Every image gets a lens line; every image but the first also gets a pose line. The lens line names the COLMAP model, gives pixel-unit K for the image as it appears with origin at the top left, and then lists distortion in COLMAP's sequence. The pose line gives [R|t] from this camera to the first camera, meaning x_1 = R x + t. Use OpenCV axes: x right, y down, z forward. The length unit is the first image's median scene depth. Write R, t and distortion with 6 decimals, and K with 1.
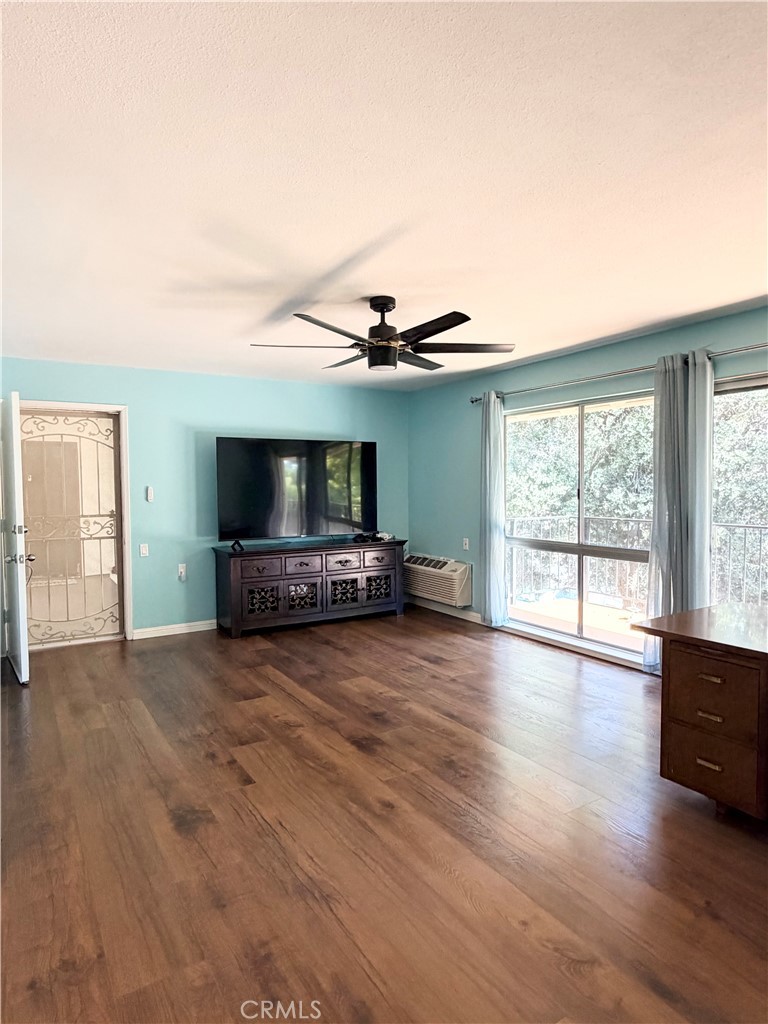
lens RADIAL K [[596.4, 0, 385.2], [0, 596.4, 511.2], [0, 0, 1]] dist [-0.001221, 0.001214]
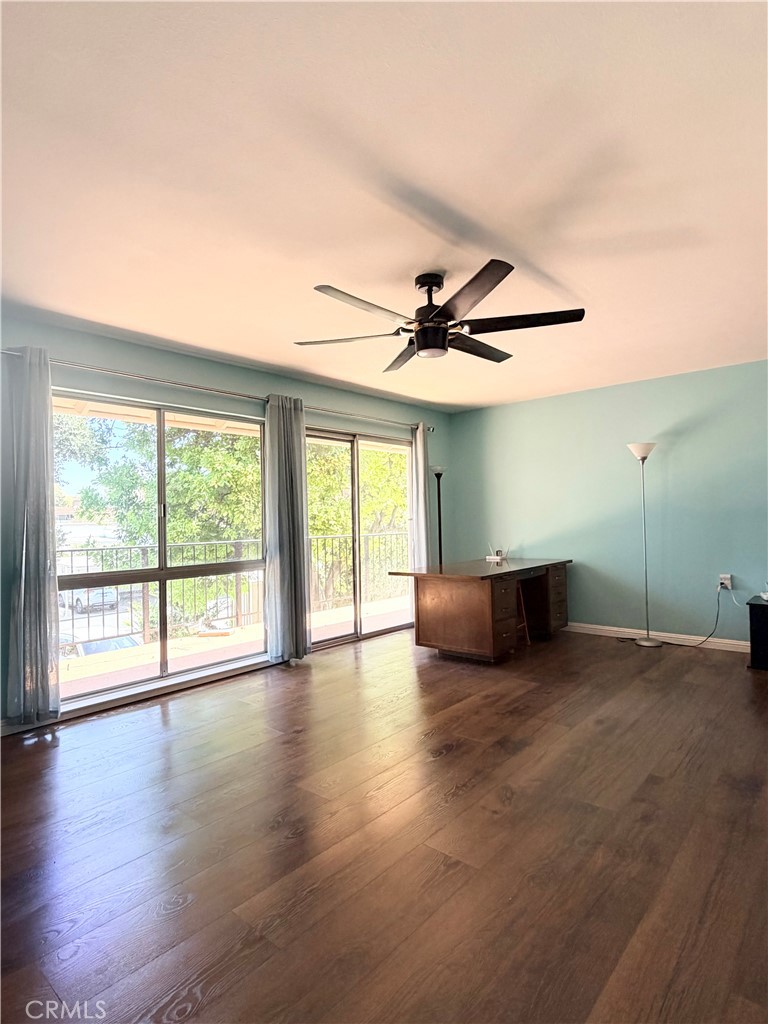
lens RADIAL K [[550.4, 0, 383.6], [0, 550.4, 511.9], [0, 0, 1]] dist [0.000146, -0.001149]
pose [[-0.284493, 0.027751, 0.958276, -0.536261], [0.066043, 0.997774, -0.009288, 0.002580], [-0.956401, 0.060645, -0.285692, 0.911996]]
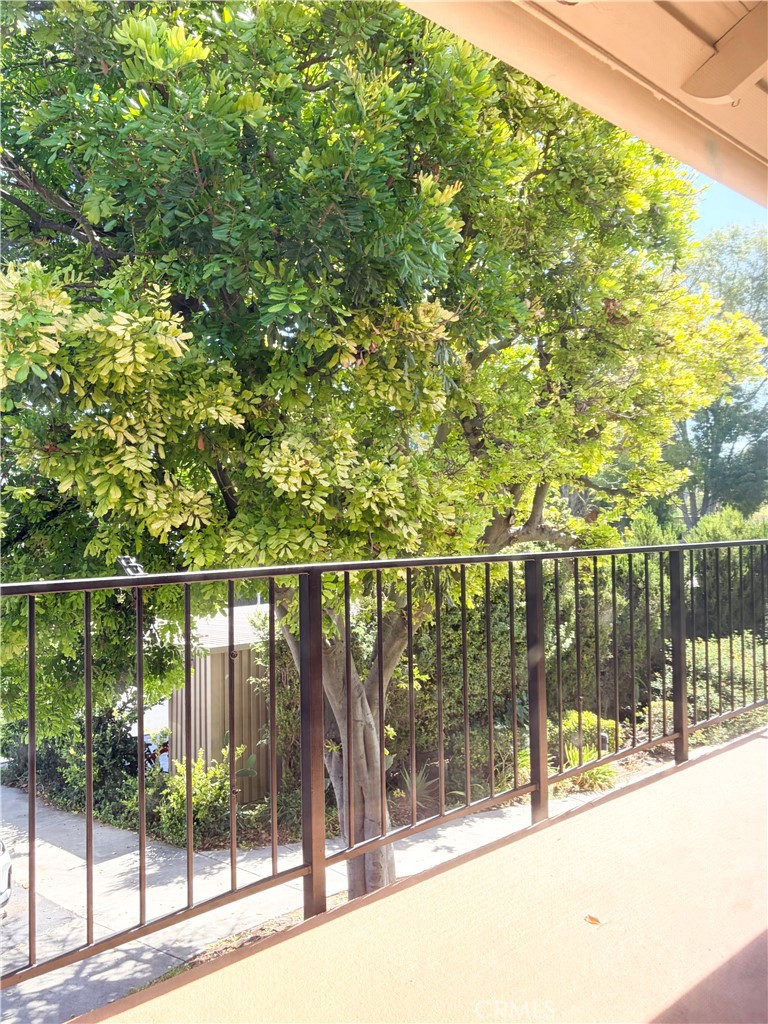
lens RADIAL K [[861.4, 0, 383.6], [0, 861.4, 510.5], [0, 0, 1]] dist [0.009588, 0.004847]
pose [[-0.200445, 0.024898, 0.979389, -0.065996], [0.061040, 0.998052, -0.012880, 0.010682], [-0.977802, 0.057200, -0.201574, 0.828551]]
